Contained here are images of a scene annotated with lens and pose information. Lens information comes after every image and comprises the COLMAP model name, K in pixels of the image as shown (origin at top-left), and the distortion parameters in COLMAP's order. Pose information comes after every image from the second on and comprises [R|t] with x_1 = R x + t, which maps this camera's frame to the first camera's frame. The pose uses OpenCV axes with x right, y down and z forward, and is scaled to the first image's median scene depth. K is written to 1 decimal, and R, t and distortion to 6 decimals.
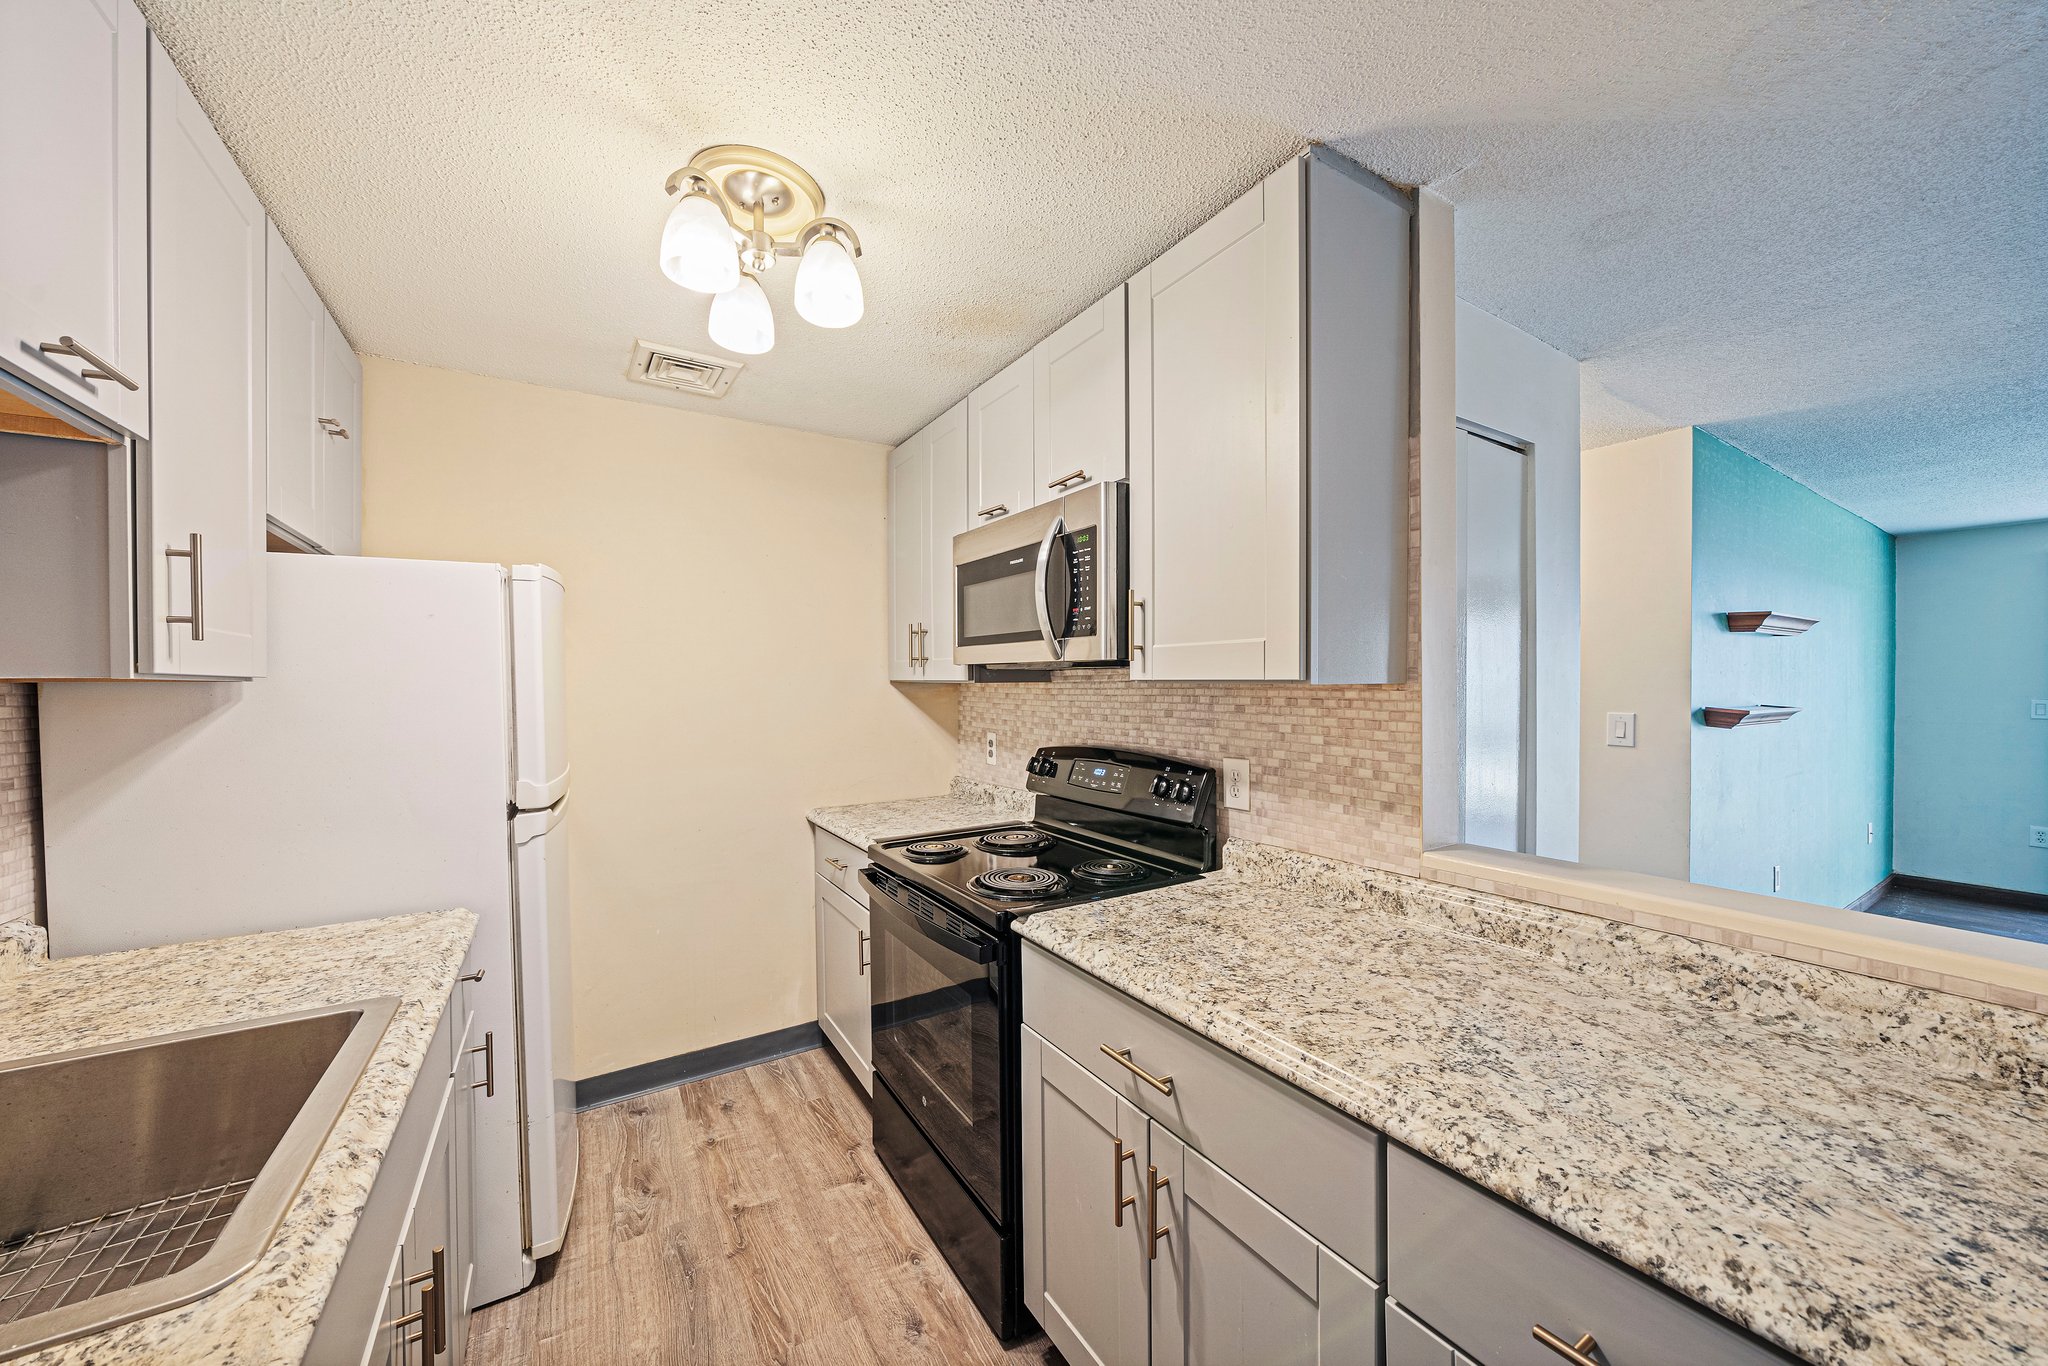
lens RADIAL K [[718.5, 0, 1008.9], [0, 718.5, 687.5], [0, 0, 1]] dist [-0.002518, -0.000162]
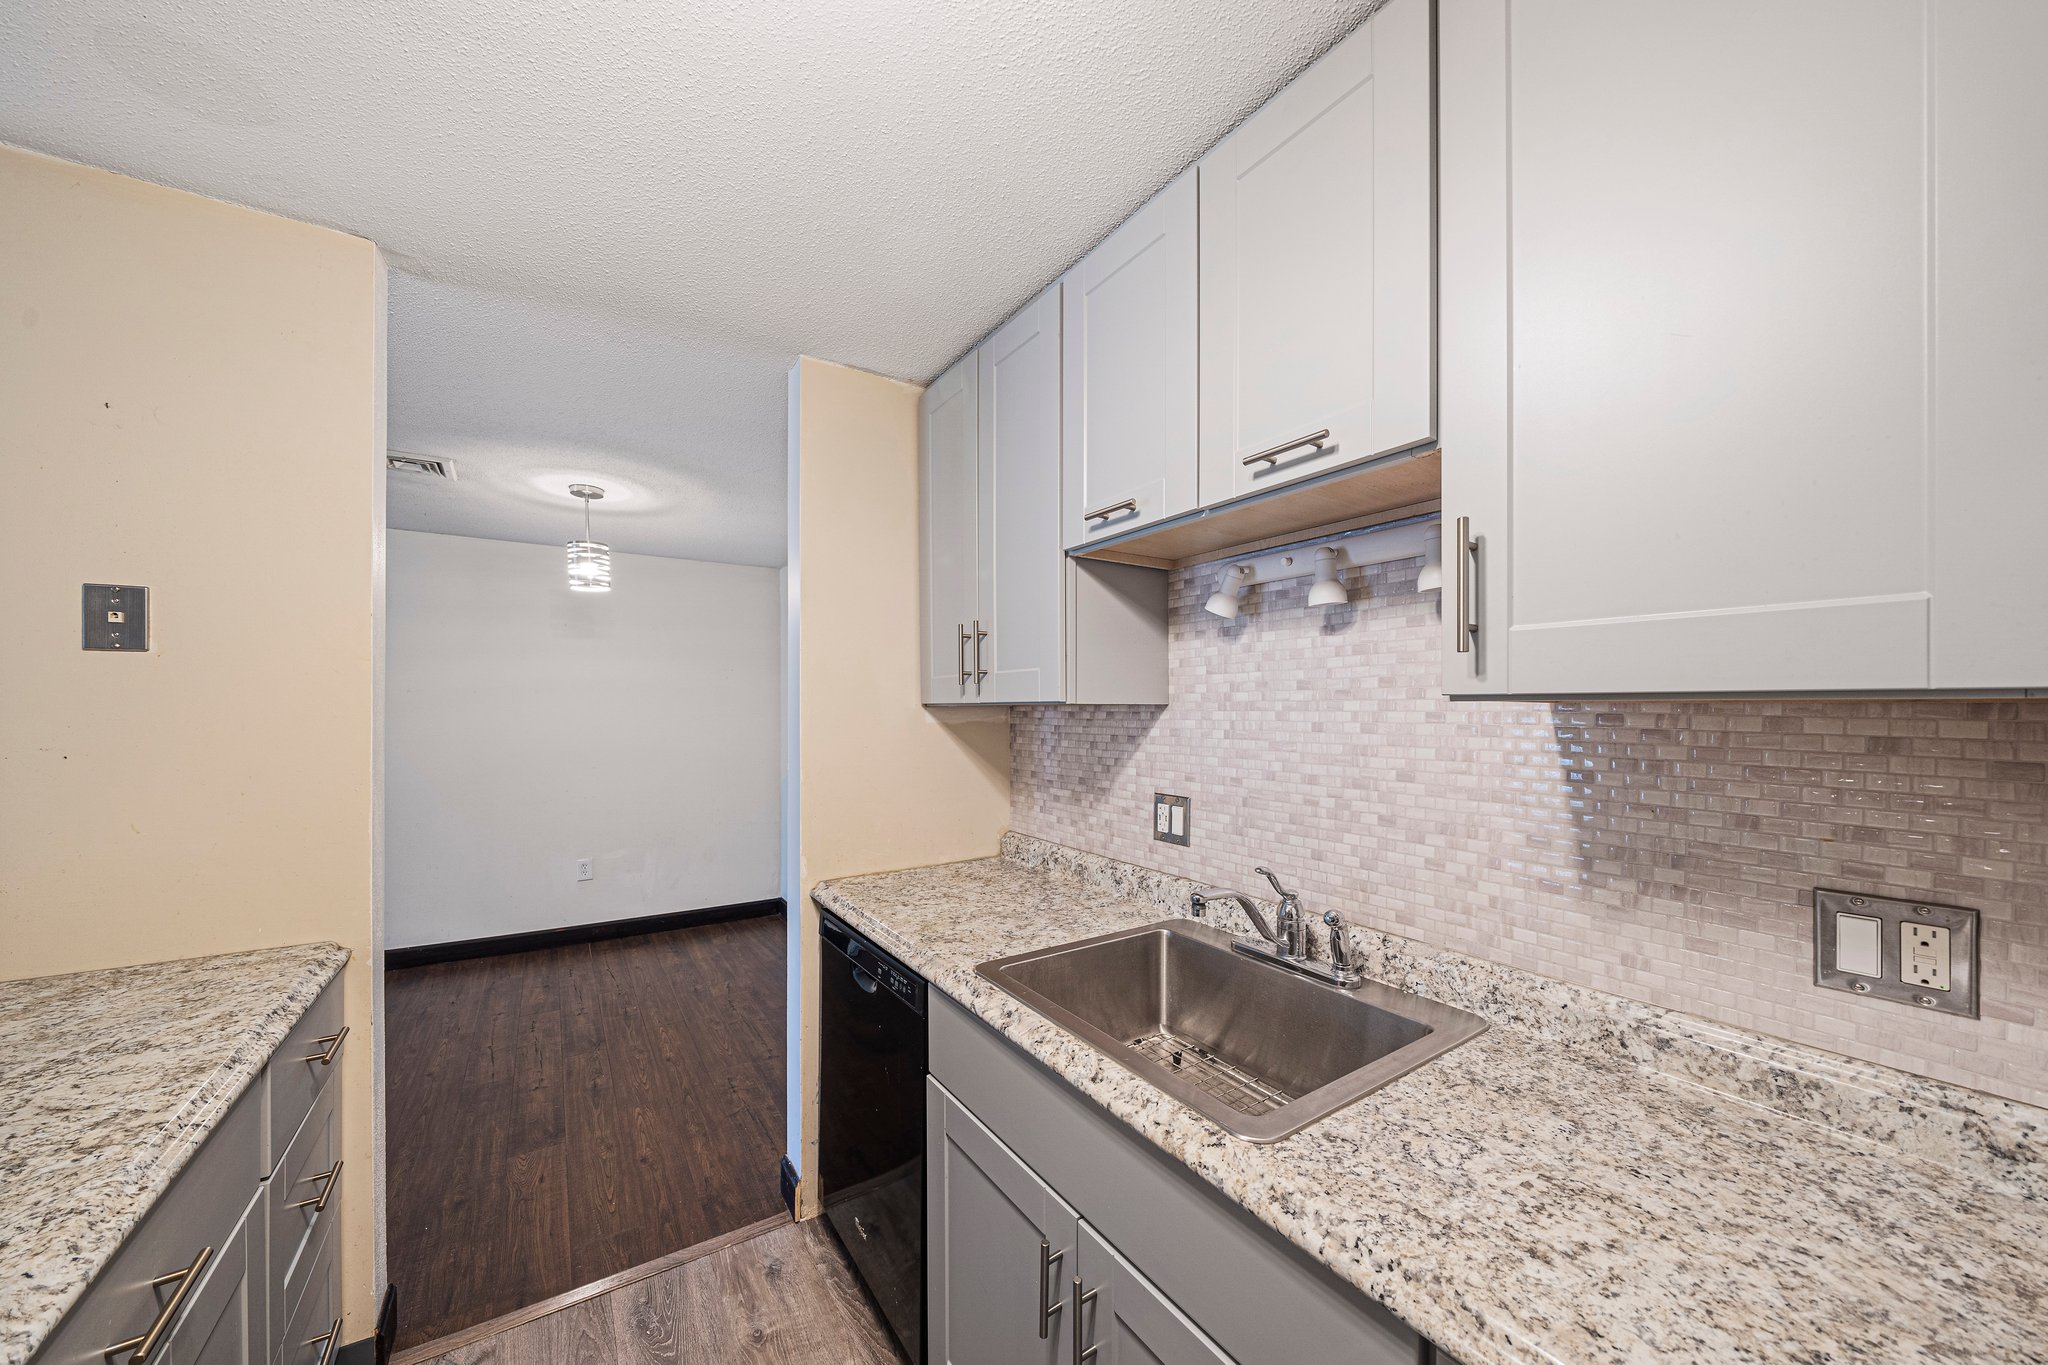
lens RADIAL K [[709.7, 0, 1004.5], [0, 709.7, 711.9], [0, 0, 1]] dist [-0.007543, -0.000108]
pose [[-0.999754, 0.005092, -0.021579, -0.383231], [0.004951, 0.999966, 0.006607, -0.005610], [0.021612, 0.006498, -0.999745, 1.103999]]
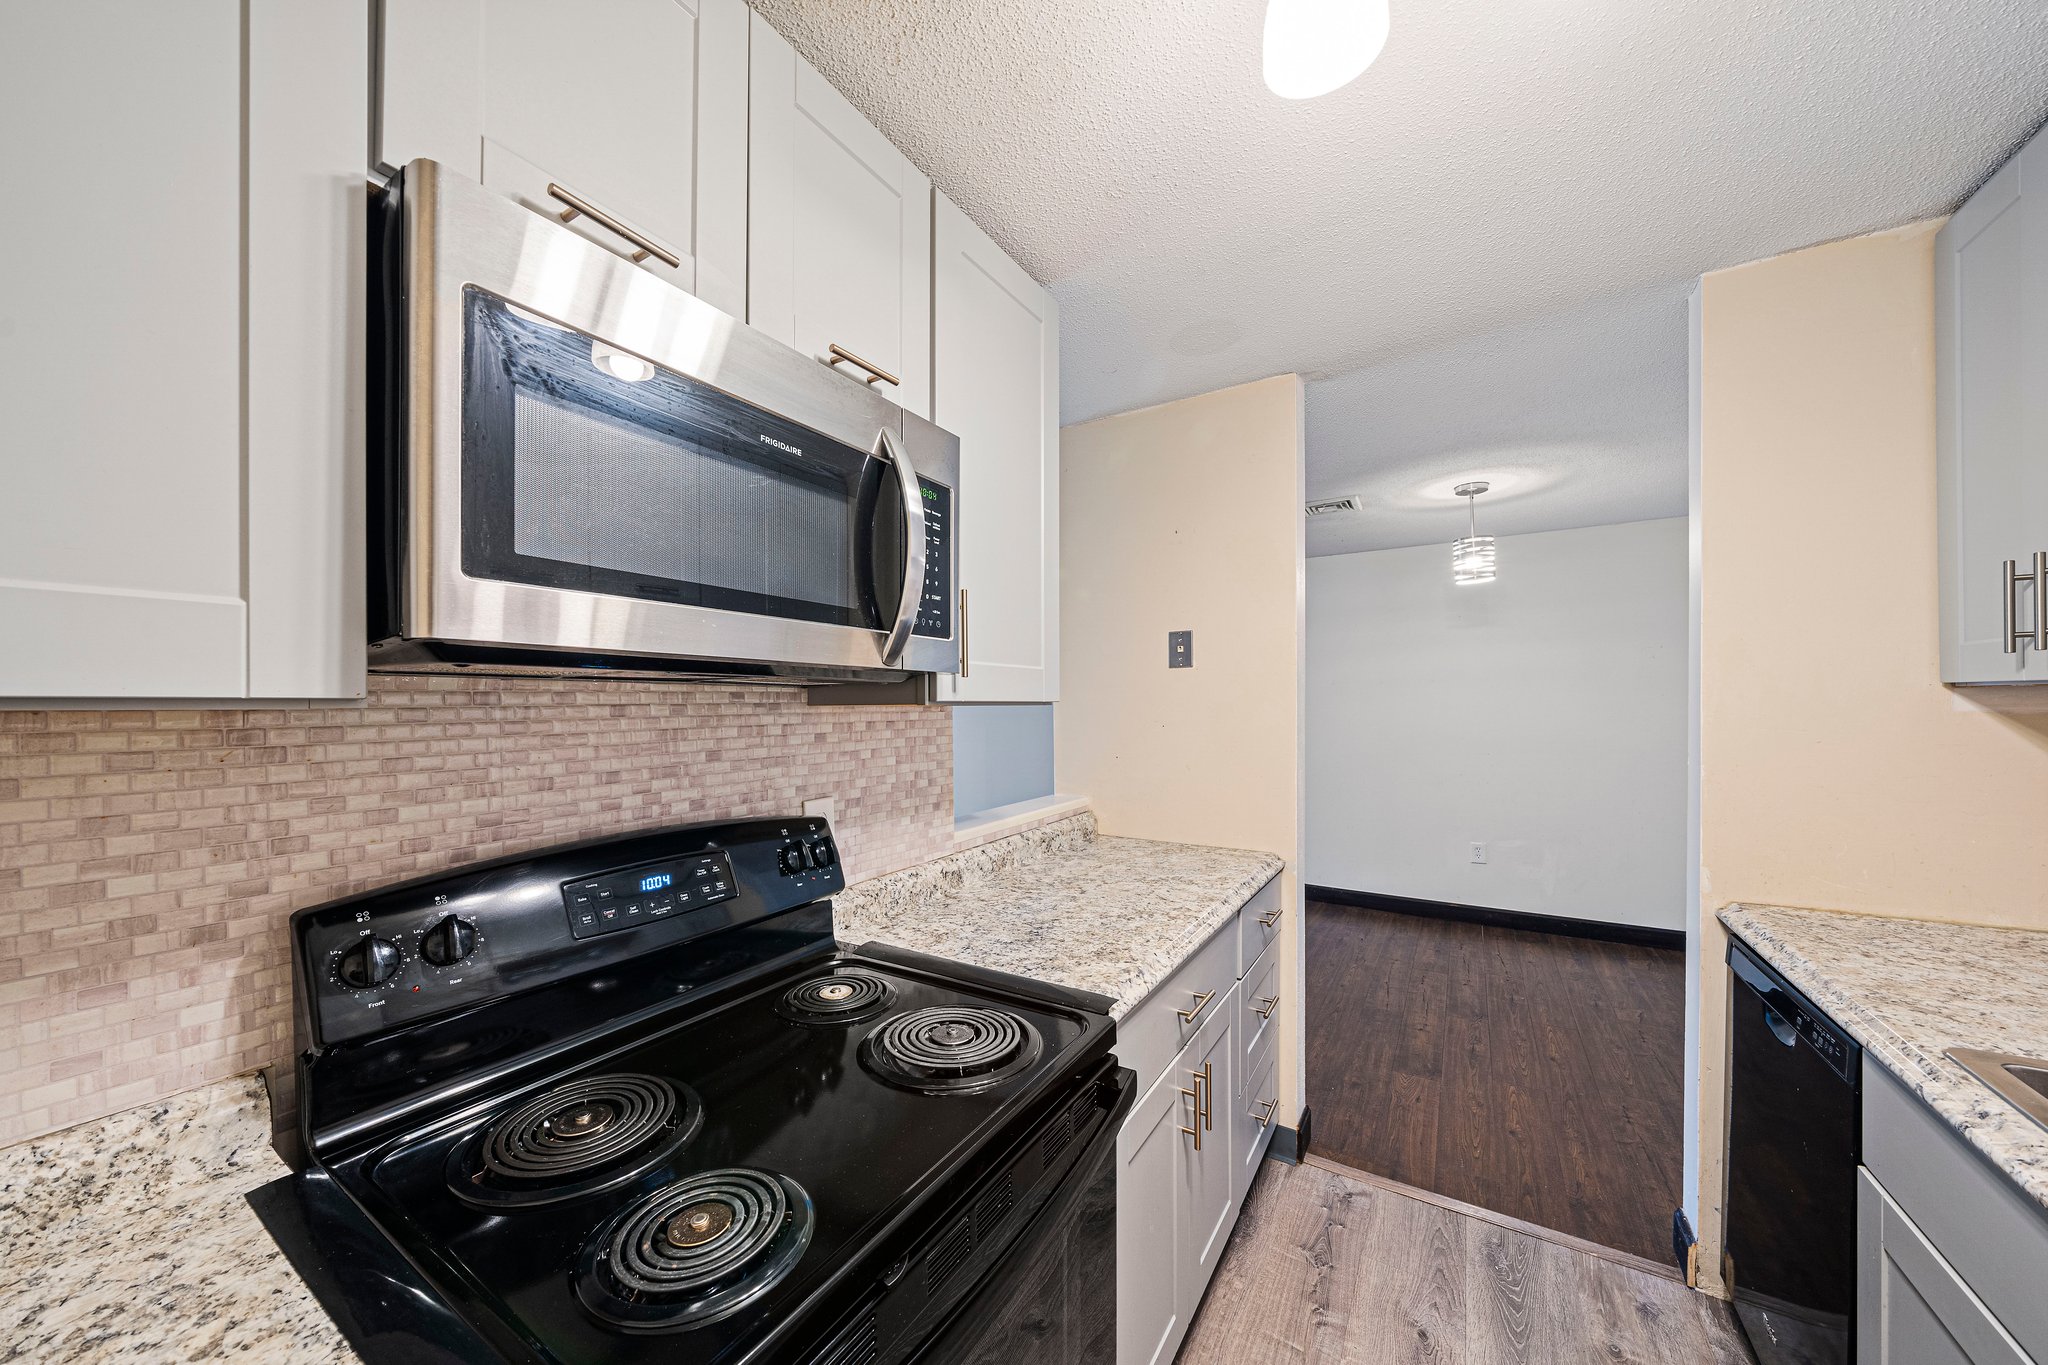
lens RADIAL K [[709.7, 0, 1004.5], [0, 709.7, 711.9], [0, 0, 1]] dist [-0.007543, -0.000108]
pose [[-0.430977, -0.001244, 0.902362, -0.539759], [0.017134, 0.999807, 0.009562, -0.004984], [-0.902200, 0.019582, -0.430872, 1.233110]]
